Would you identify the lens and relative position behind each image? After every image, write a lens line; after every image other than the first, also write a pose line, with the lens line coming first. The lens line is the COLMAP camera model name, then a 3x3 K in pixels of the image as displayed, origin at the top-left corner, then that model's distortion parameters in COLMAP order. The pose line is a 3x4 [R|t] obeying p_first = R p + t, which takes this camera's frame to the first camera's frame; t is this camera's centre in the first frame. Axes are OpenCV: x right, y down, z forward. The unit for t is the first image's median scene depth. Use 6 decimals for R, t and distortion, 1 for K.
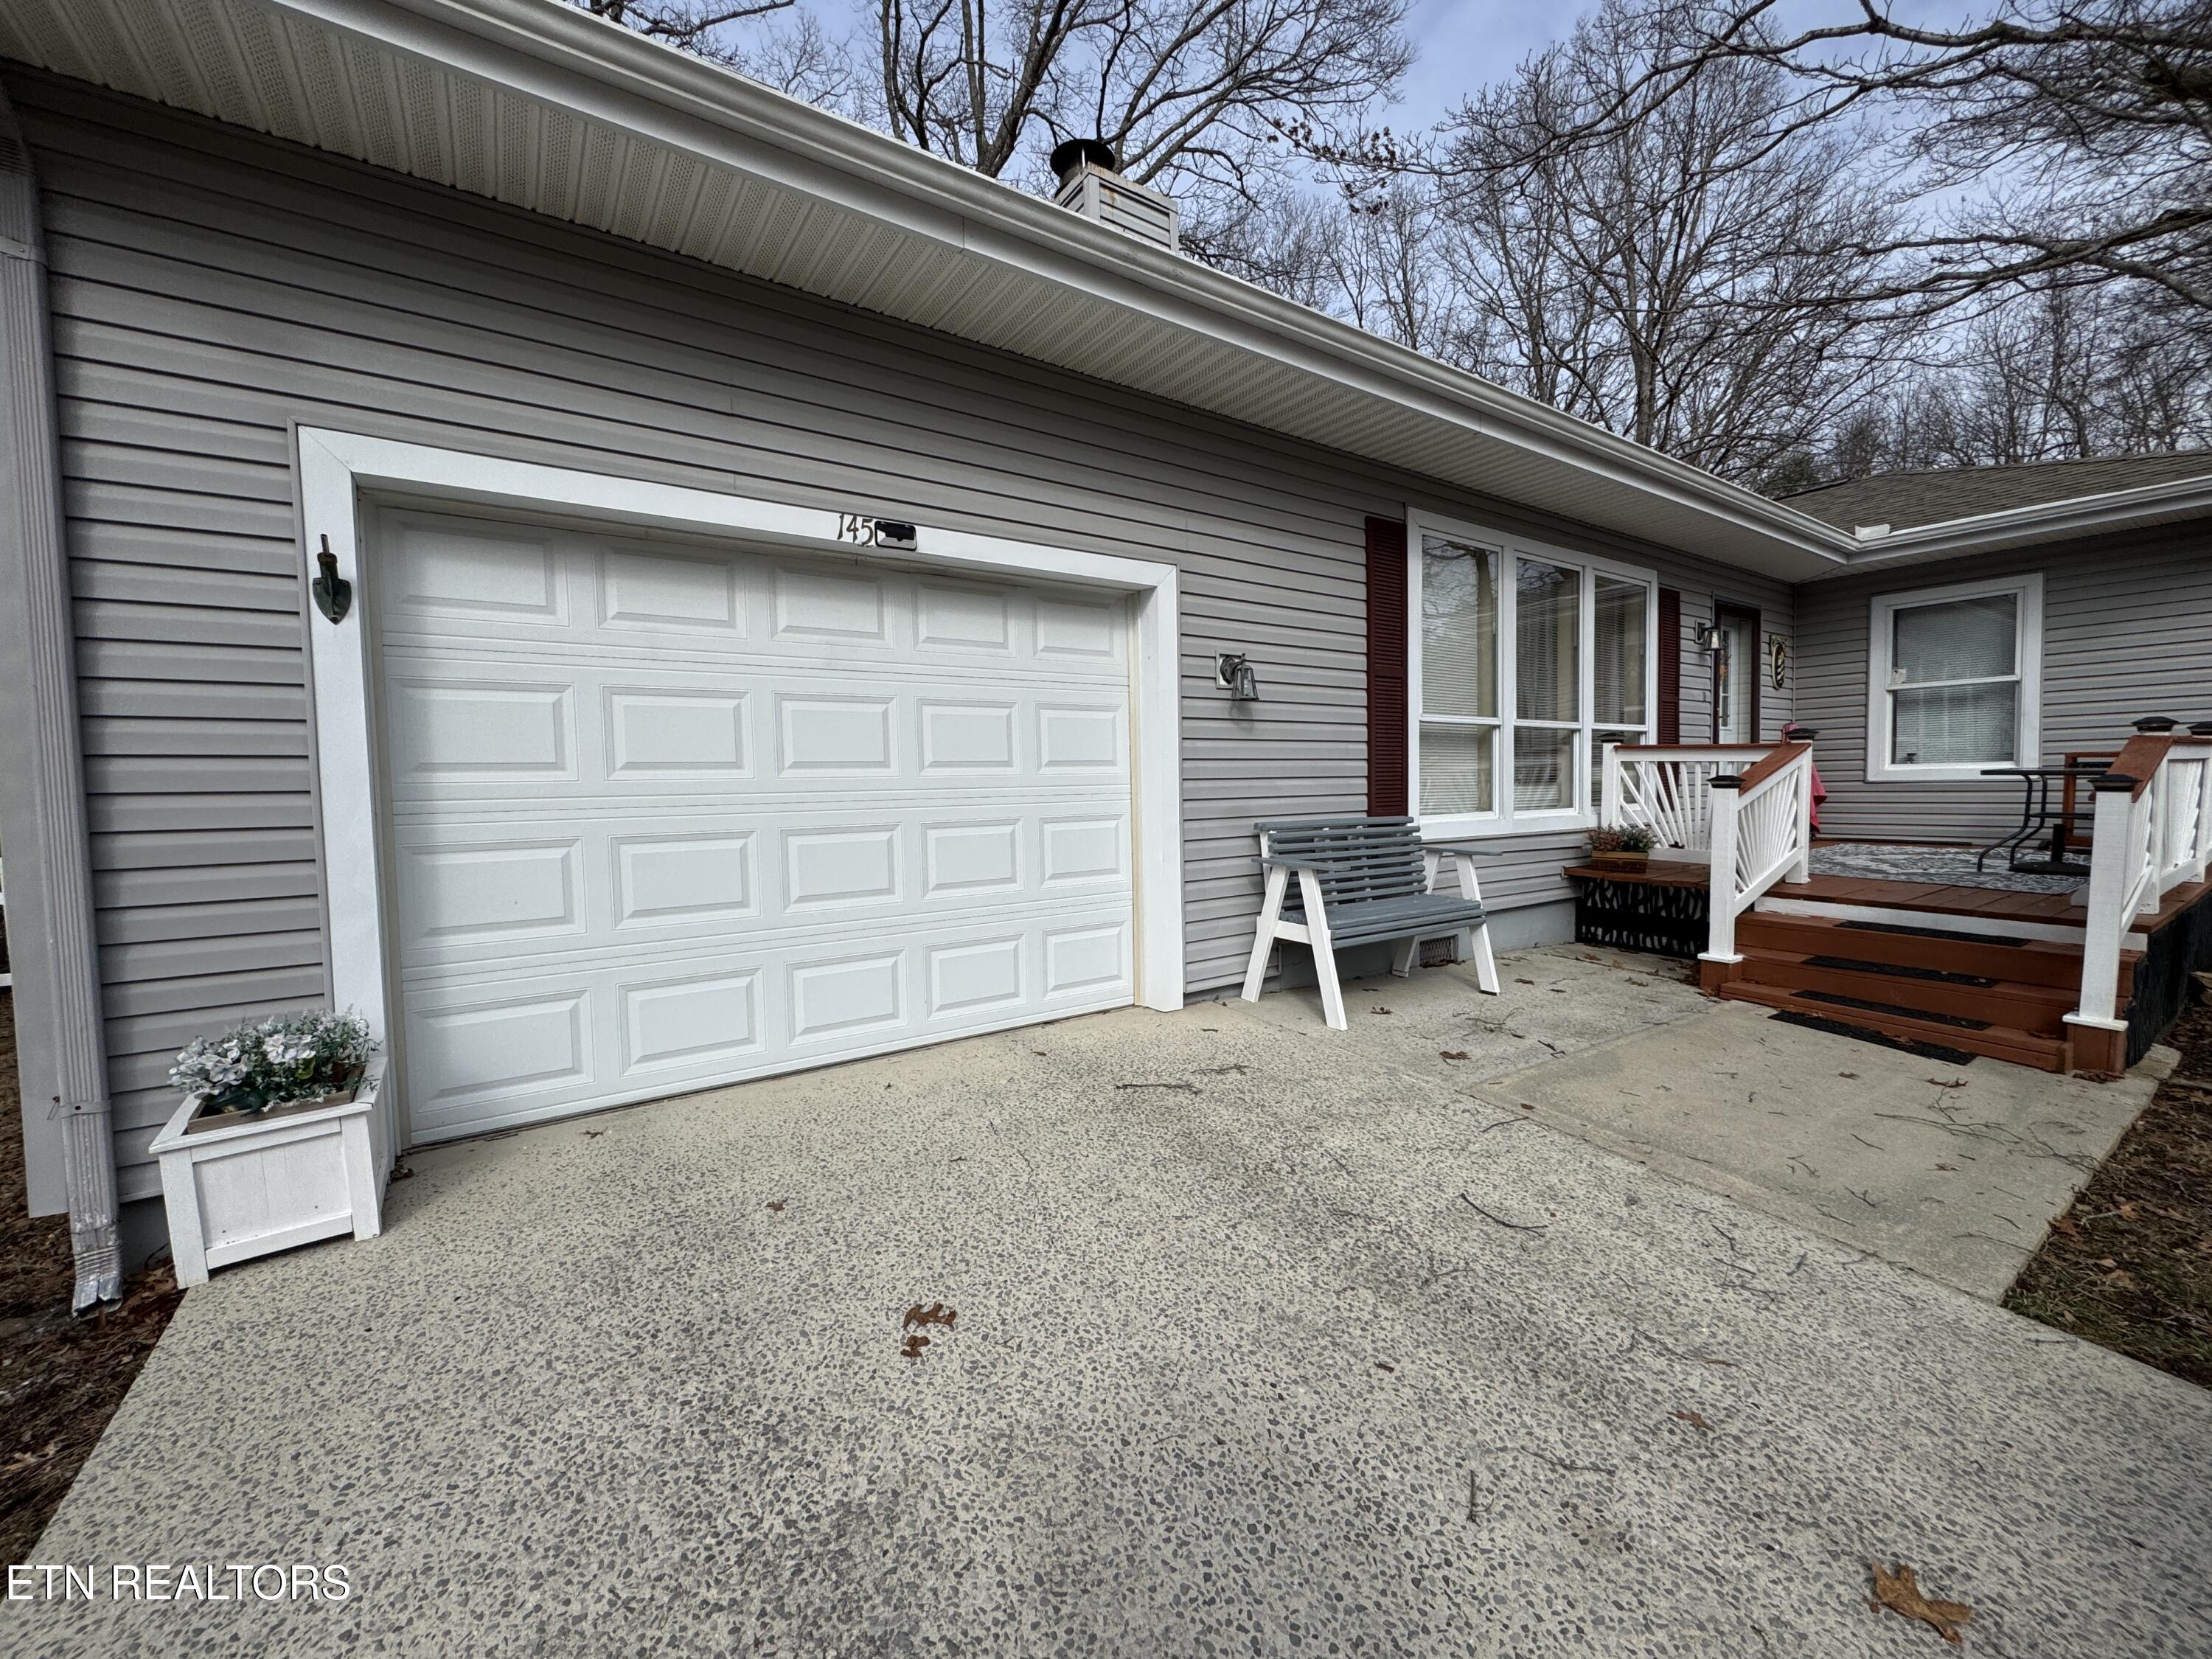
lens RADIAL K [[882.7, 0, 1106.0], [0, 882.7, 829.5], [0, 0, 1]] dist [-0.000548, 0.000708]
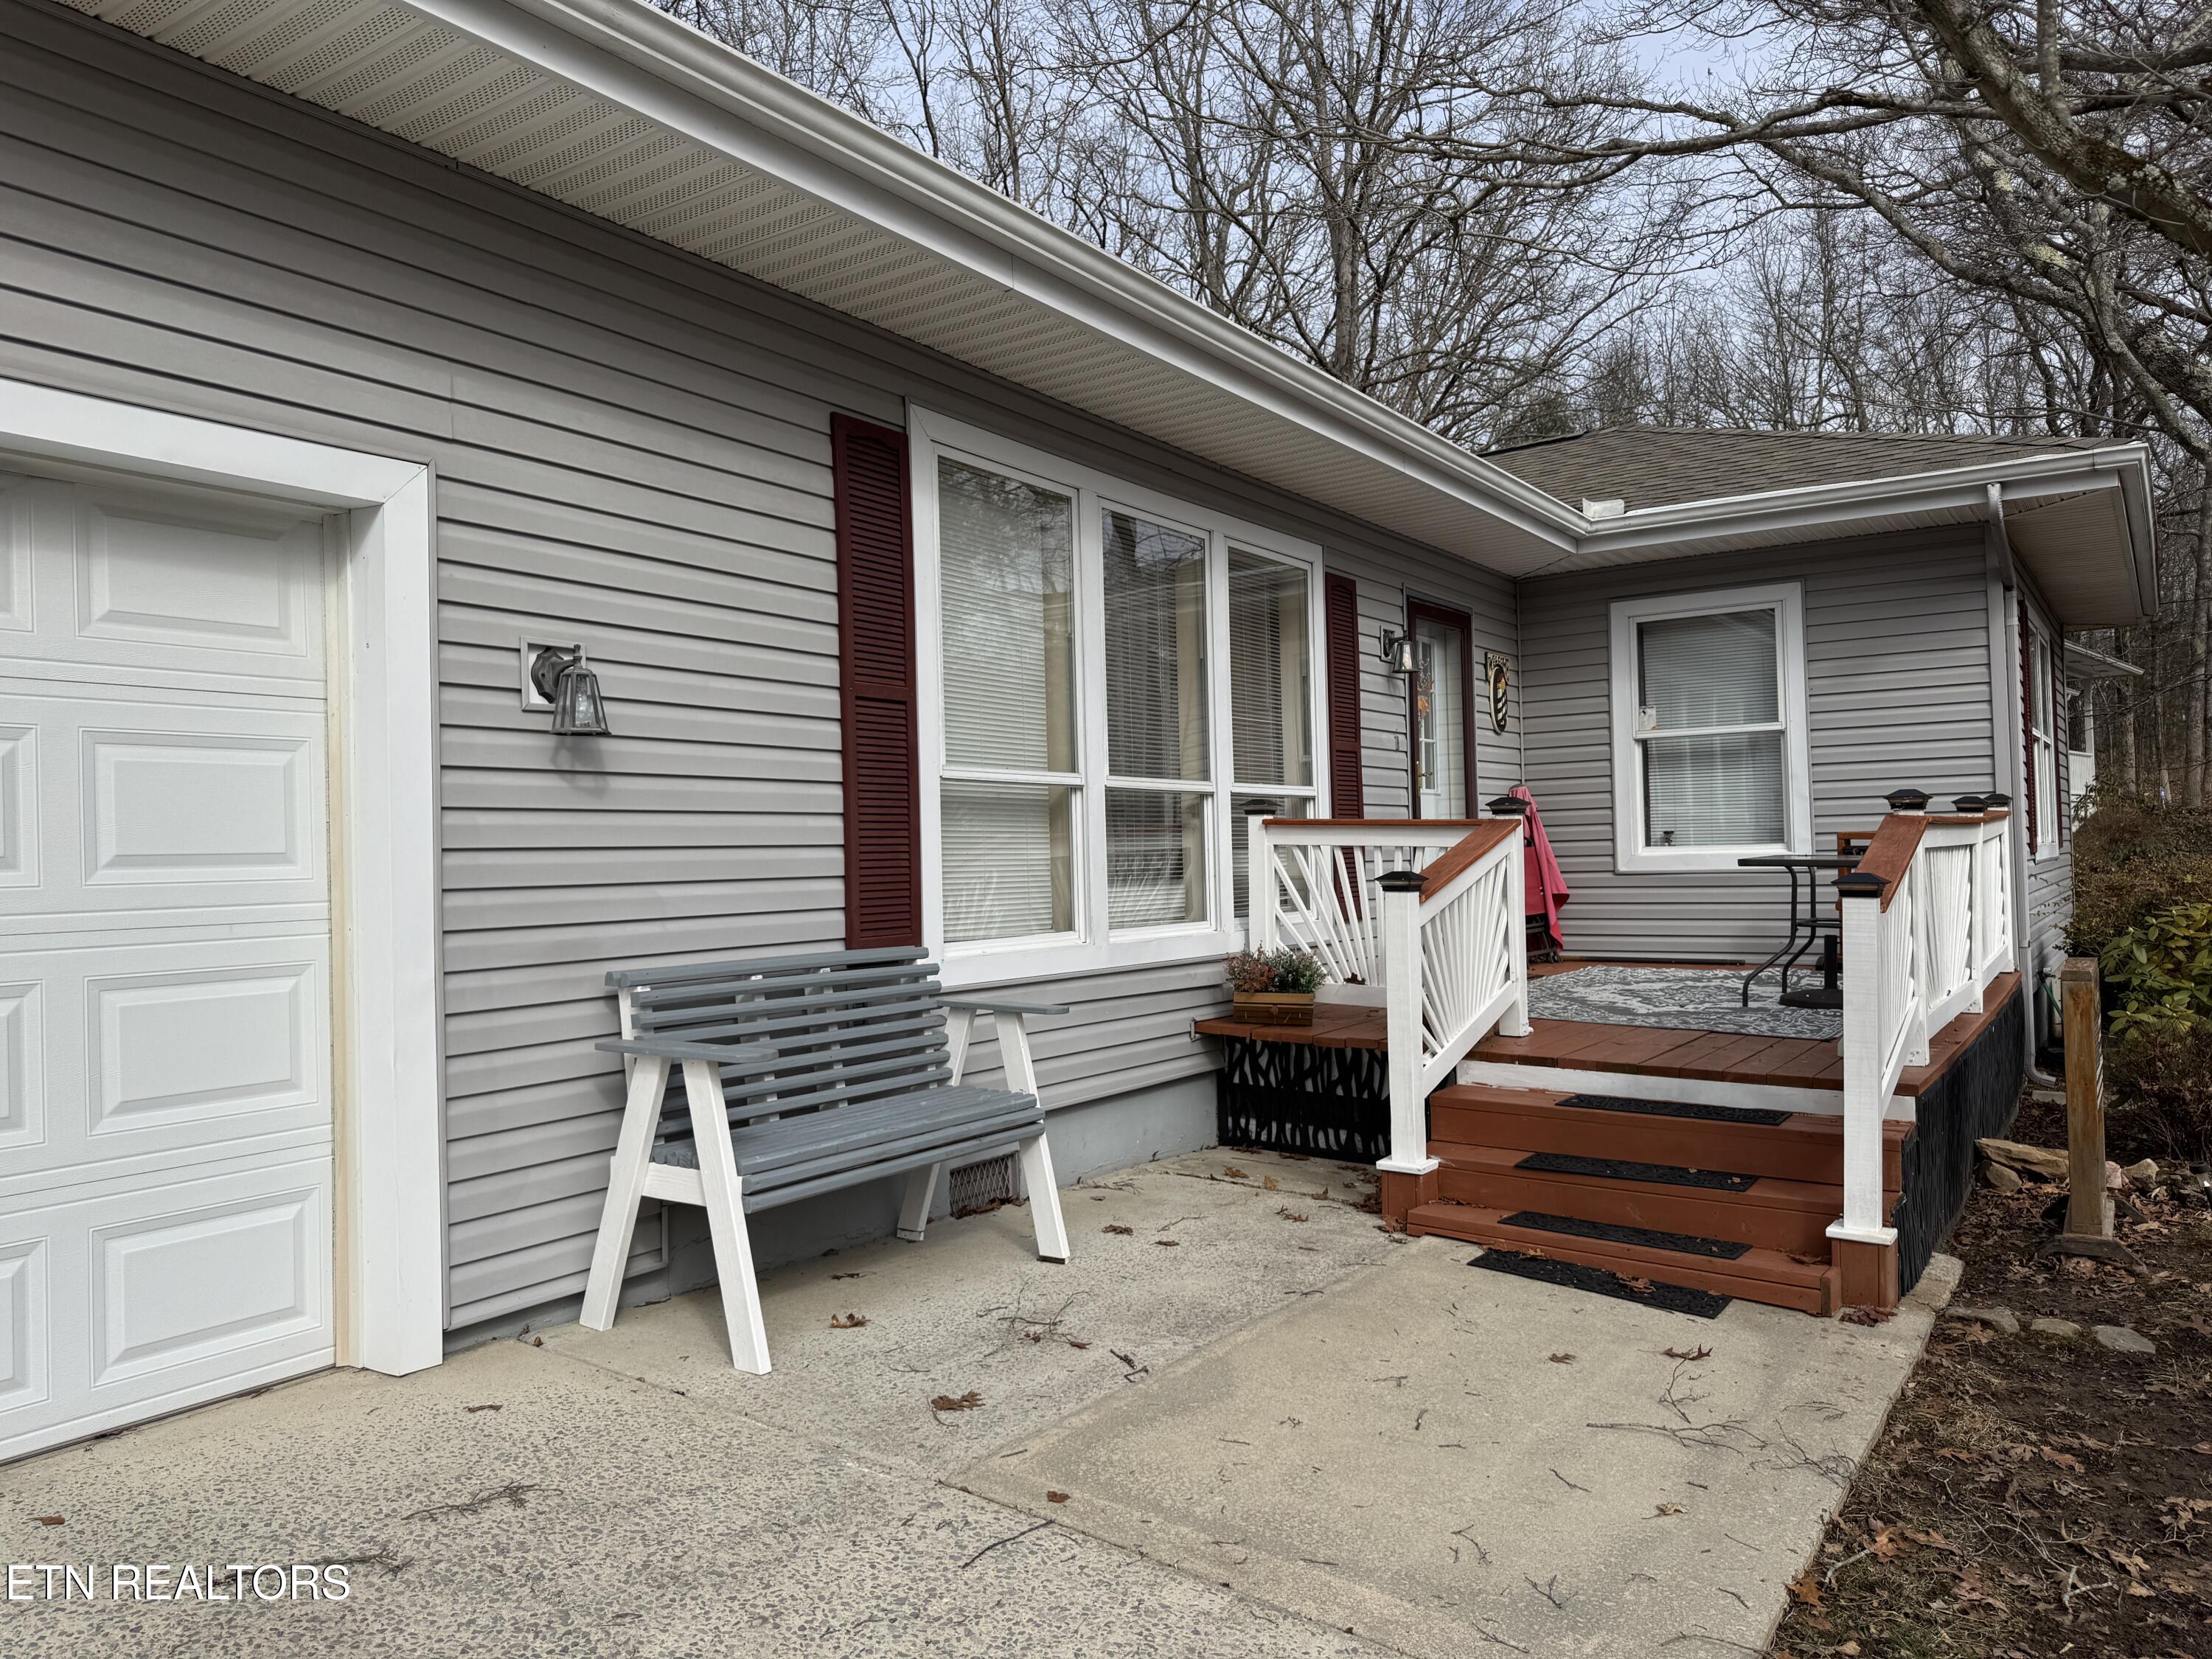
lens RADIAL K [[1546.7, 0, 1105.7], [0, 1546.7, 822.3], [0, 0, 1]] dist [0.093163, -0.130247]
pose [[0.933353, 0.005085, 0.358923, 0.102183], [0.023796, 0.996824, -0.076002, -0.016541], [-0.358170, 0.079478, 0.930268, 0.038745]]
